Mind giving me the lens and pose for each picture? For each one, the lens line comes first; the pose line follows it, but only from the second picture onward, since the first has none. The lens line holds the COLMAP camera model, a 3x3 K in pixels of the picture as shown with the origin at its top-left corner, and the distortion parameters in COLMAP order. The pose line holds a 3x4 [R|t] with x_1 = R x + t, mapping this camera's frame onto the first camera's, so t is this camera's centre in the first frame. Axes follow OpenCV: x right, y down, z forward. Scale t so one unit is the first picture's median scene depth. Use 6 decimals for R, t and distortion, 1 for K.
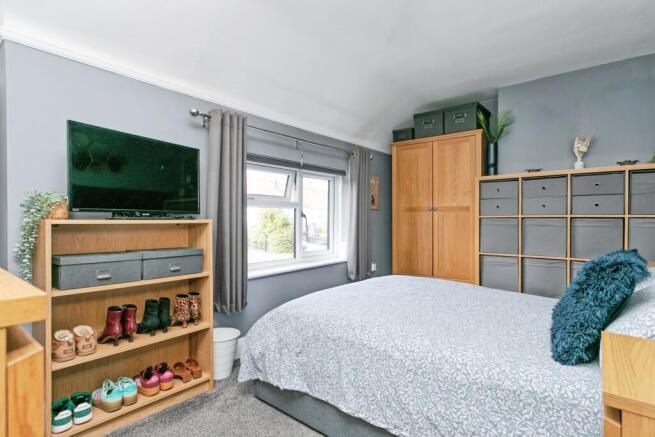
lens RADIAL K [[332.6, 0, 323.3], [0, 332.6, 216.2], [0, 0, 1]] dist [-0.001781, -0.000438]
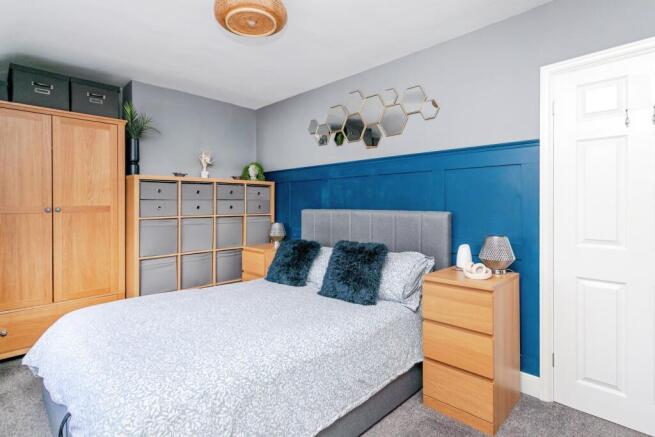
lens RADIAL K [[332.6, 0, 323.3], [0, 332.6, 216.2], [0, 0, 1]] dist [-0.001781, -0.000438]
pose [[0.087167, -0.035074, 0.995576, -0.378758], [0.005040, 0.999383, 0.034767, -0.032884], [-0.996181, 0.001987, 0.087290, 0.396071]]
